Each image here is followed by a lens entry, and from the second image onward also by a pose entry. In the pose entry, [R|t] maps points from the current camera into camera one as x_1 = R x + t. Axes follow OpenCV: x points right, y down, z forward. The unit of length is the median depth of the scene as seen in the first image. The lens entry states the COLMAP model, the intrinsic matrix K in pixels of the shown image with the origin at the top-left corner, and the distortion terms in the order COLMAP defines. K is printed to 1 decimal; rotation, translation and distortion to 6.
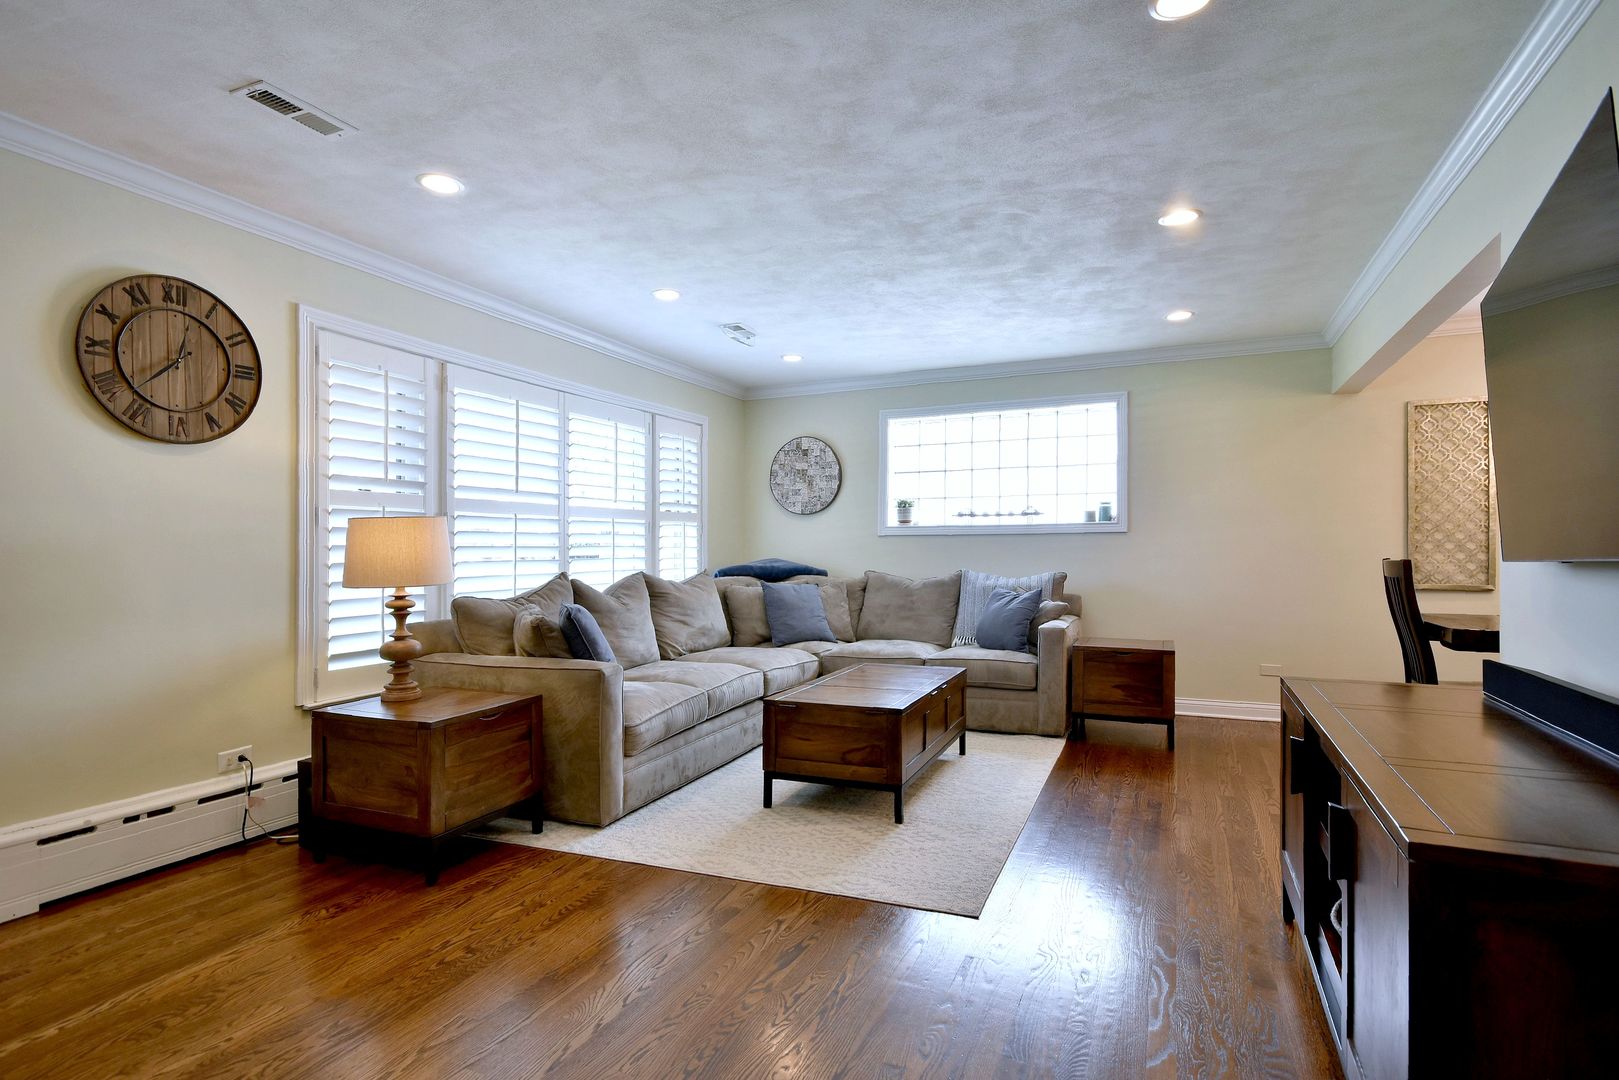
lens RADIAL K [[839.2, 0, 805.4], [0, 839.2, 550.1], [0, 0, 1]] dist [0.016826, 0.000512]
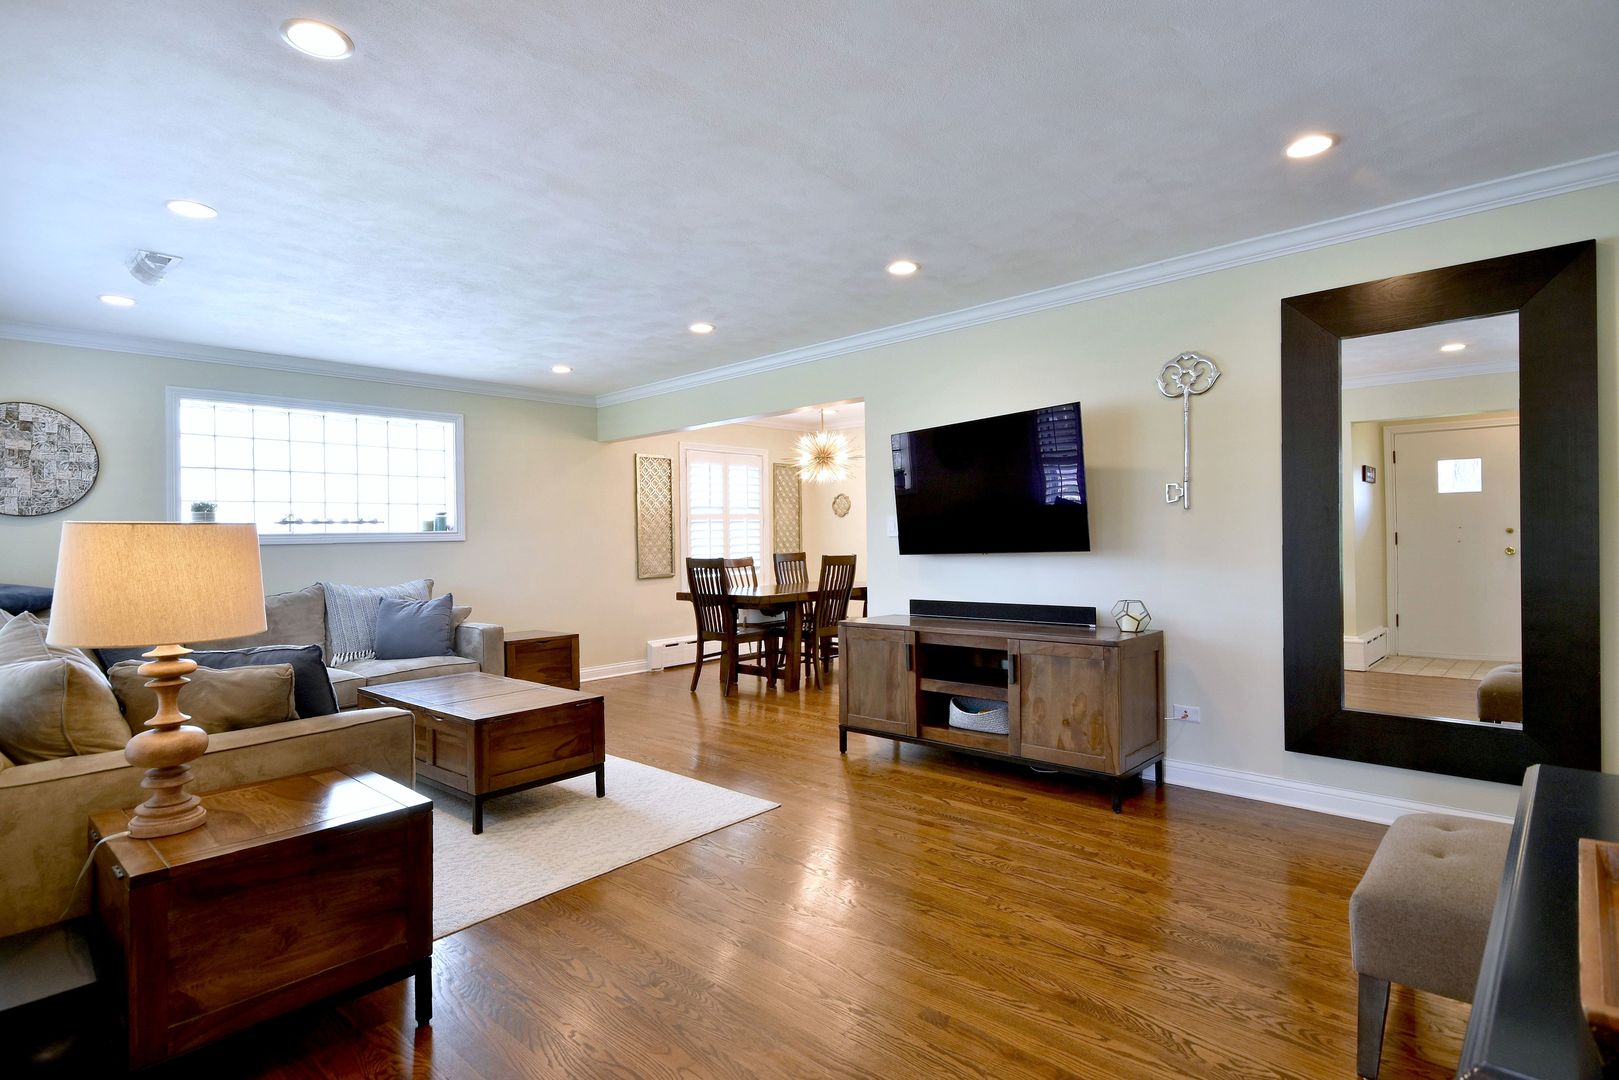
lens RADIAL K [[812.9, 0, 807.8], [0, 812.9, 549.8], [0, 0, 1]] dist [0.002360, 0.000267]
pose [[0.325184, -0.014033, 0.945547, -0.782783], [0.021691, 0.999738, 0.007378, -0.011665], [-0.945402, 0.018110, 0.325403, 0.345310]]
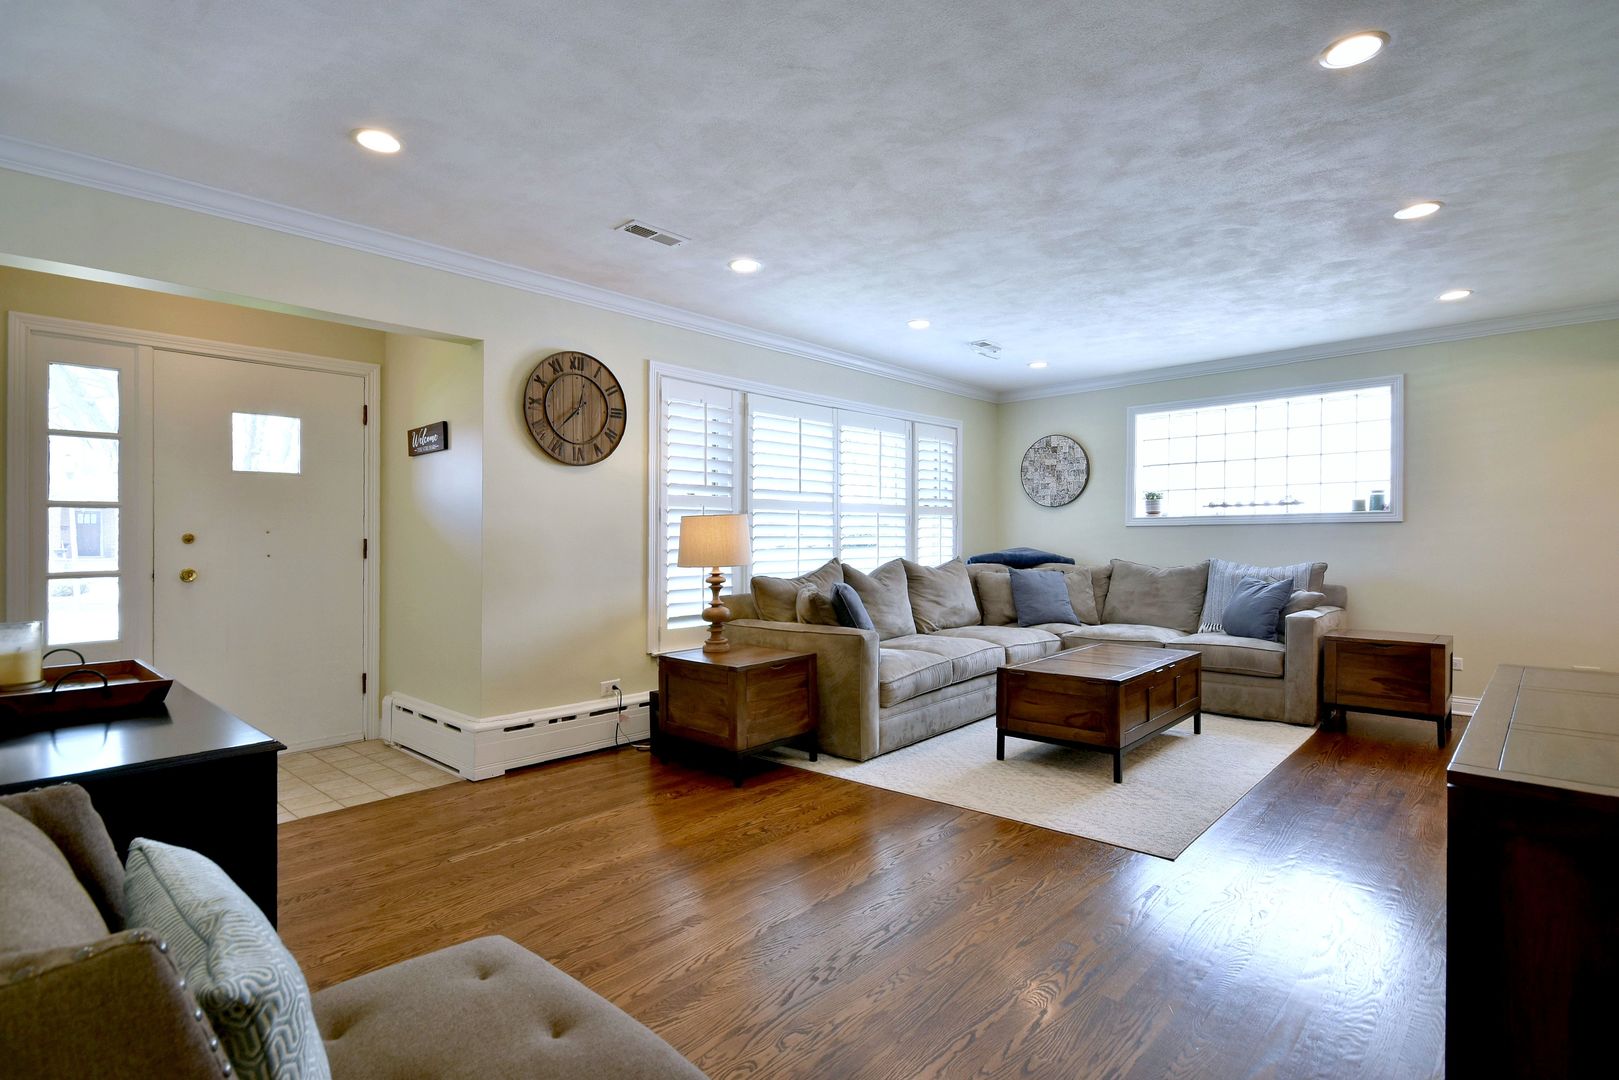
lens RADIAL K [[800.6, 0, 809.5], [0, 800.6, 540.0], [0, 0, 1]] dist [0.020659, 0.000172]
pose [[0.947202, 0.000923, -0.320636, 0.061116], [-0.000856, 1.000000, 0.000349, 0.000063], [0.320636, -0.000056, 0.947202, -0.142034]]
